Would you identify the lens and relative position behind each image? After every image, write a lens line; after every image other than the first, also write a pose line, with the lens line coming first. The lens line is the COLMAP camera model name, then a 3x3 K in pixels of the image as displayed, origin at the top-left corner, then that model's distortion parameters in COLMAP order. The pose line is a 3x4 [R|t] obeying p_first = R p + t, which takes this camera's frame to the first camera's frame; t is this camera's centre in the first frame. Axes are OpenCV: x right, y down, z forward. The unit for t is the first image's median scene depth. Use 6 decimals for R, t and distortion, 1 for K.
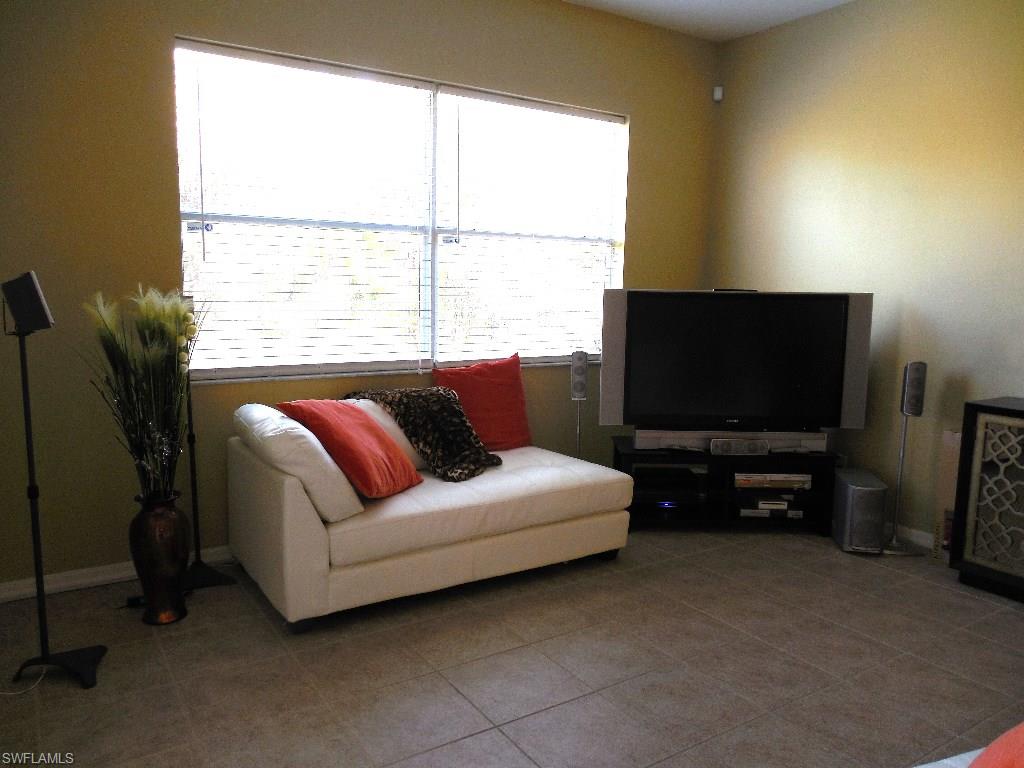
lens RADIAL K [[757.1, 0, 509.7], [0, 757.1, 387.4], [0, 0, 1]] dist [-0.035590, -0.005256]
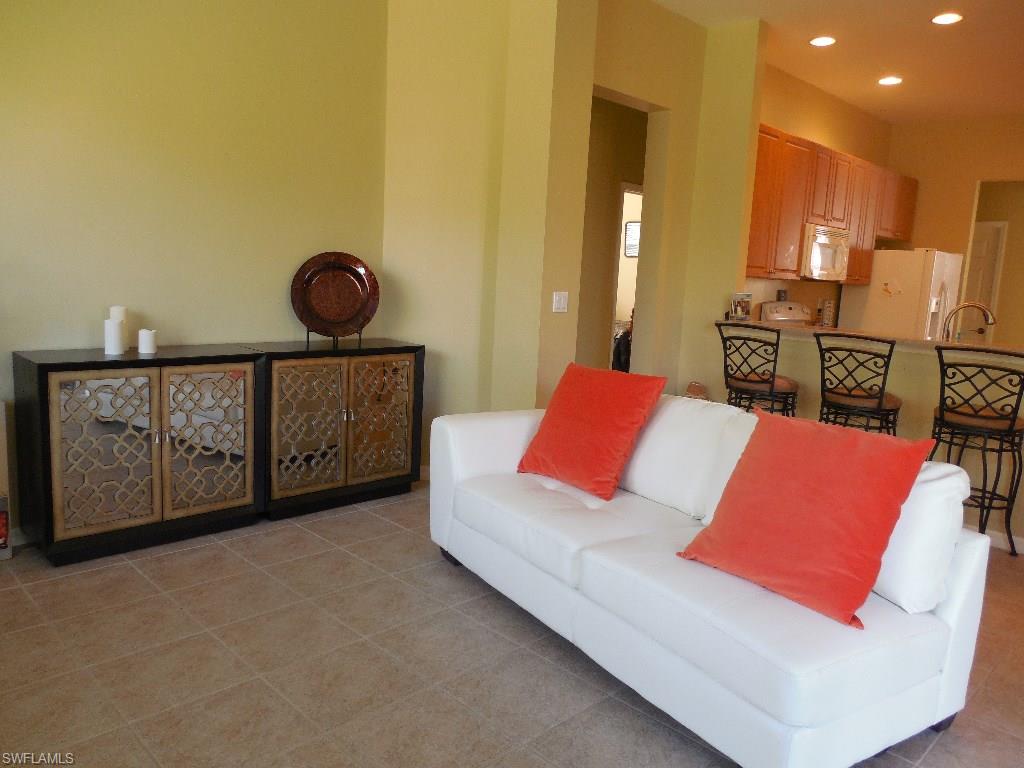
lens RADIAL K [[757.1, 0, 509.5], [0, 757.1, 379.7], [0, 0, 1]] dist [-0.035590, -0.005256]
pose [[-0.210879, -0.172629, 0.962148, -0.376586], [0.089053, 0.976797, 0.194776, -0.092508], [-0.973447, 0.126757, -0.190613, 0.748066]]
